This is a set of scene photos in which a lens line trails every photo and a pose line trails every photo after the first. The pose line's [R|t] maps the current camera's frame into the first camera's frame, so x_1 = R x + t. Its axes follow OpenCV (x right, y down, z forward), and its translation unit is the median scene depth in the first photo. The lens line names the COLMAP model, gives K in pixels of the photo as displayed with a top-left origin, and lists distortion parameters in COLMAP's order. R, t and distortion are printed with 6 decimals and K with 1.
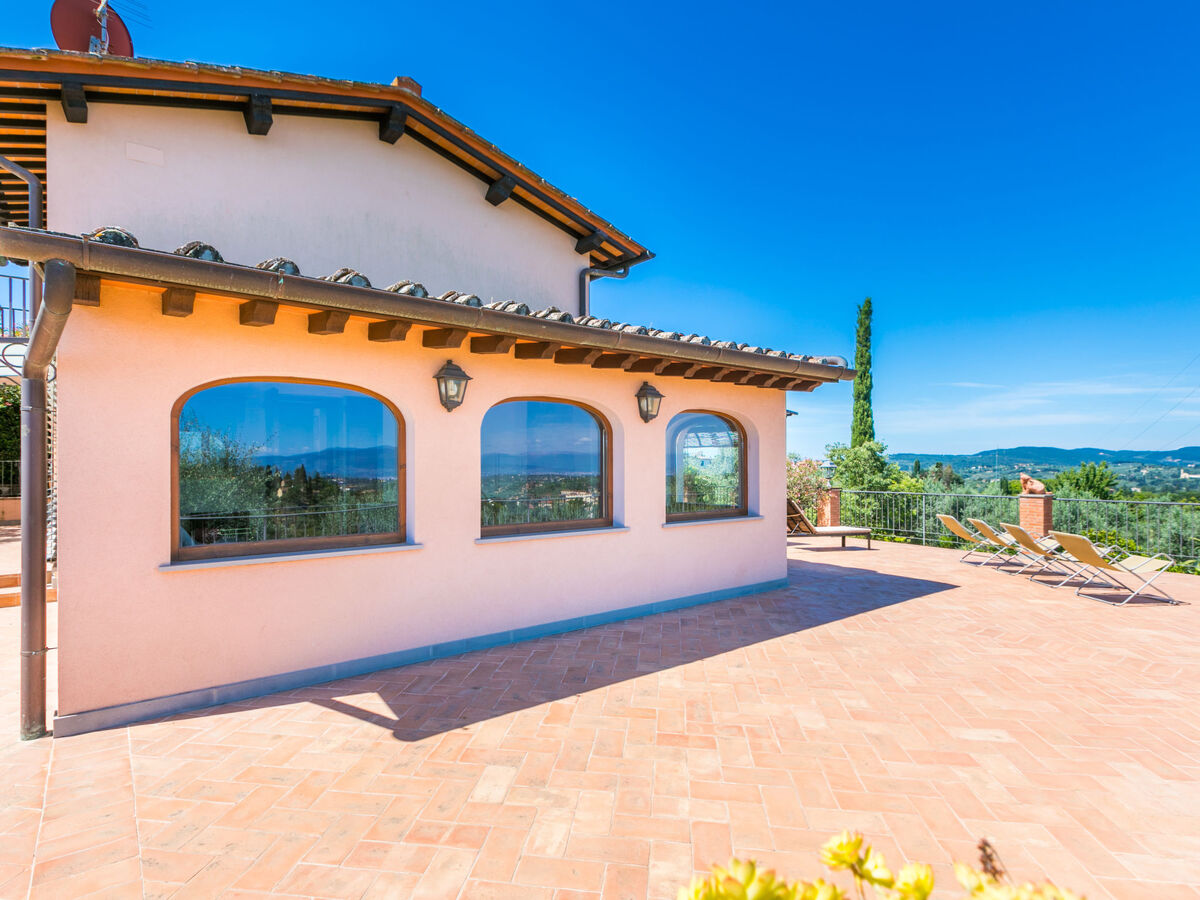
lens RADIAL K [[617.0, 0, 600.1], [0, 617.0, 459.0], [0, 0, 1]] dist [-0.001994, 0.025669]
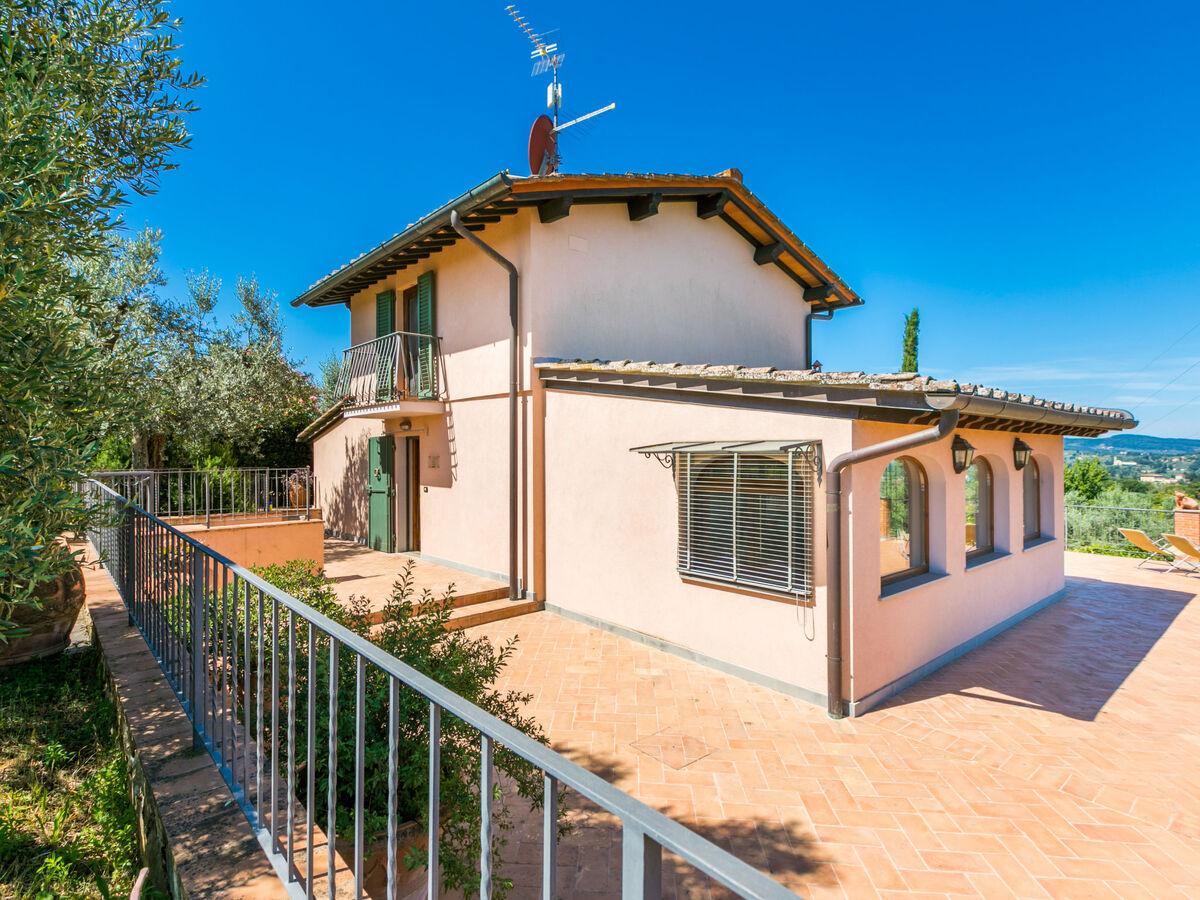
lens RADIAL K [[620.5, 0, 595.3], [0, 620.5, 451.4], [0, 0, 1]] dist [0.000299, 0.000644]
pose [[0.999304, -0.002131, 0.037238, -0.575127], [0.002140, 0.999998, -0.000210, -0.068253], [-0.037237, 0.000290, 0.999306, -0.163830]]
